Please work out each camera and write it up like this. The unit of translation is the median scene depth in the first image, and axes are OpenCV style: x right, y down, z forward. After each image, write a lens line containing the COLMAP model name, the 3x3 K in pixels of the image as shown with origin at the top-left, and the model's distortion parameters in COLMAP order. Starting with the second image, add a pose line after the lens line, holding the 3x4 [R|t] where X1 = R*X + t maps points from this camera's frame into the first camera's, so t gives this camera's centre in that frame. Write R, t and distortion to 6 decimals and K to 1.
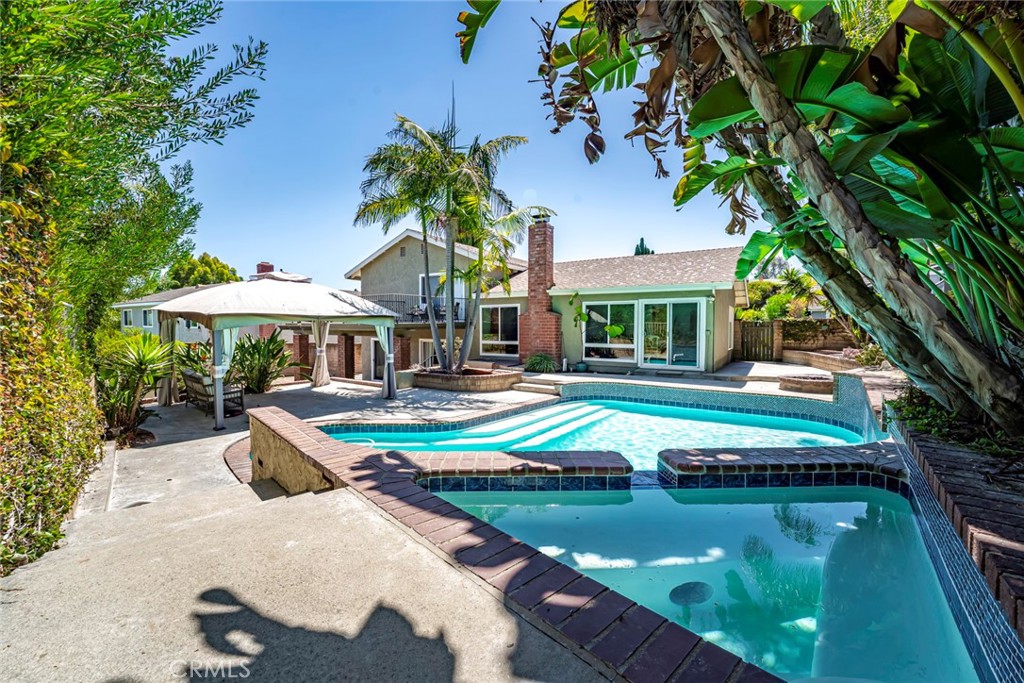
lens RADIAL K [[423.0, 0, 513.3], [0, 423.0, 340.3], [0, 0, 1]] dist [0.000618, 0.000055]
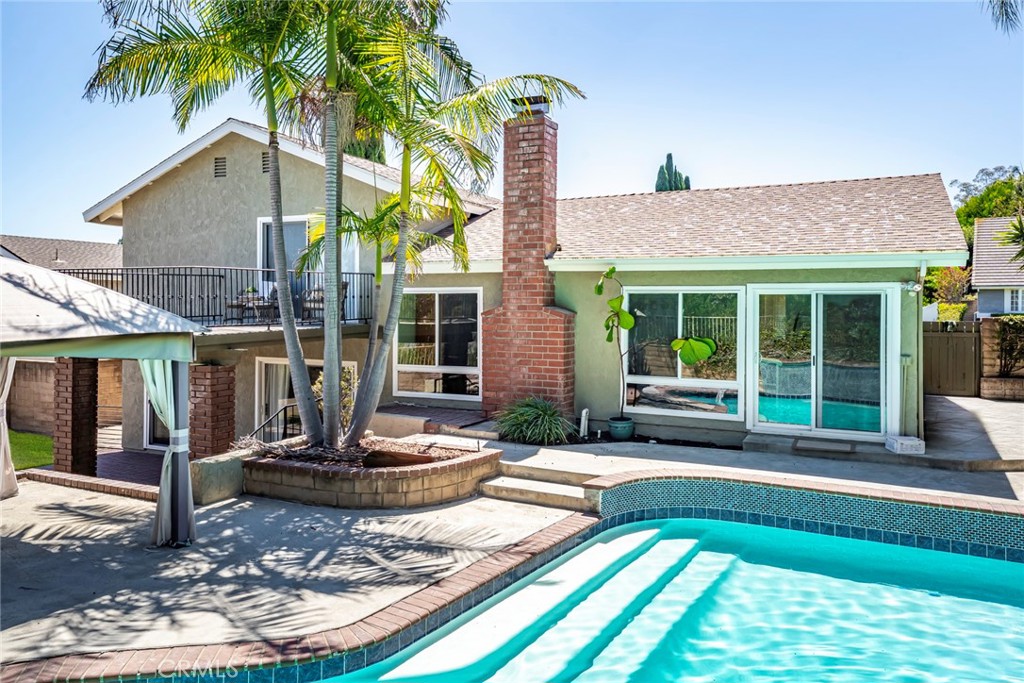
lens RADIAL K [[779.9, 0, 522.4], [0, 779.9, 314.6], [0, 0, 1]] dist [0.066537, 0.007422]
pose [[0.994323, 0.005219, 0.106279, -0.039905], [-0.001949, 0.999522, -0.030847, -0.036743], [-0.106389, 0.030464, 0.993858, 0.175293]]
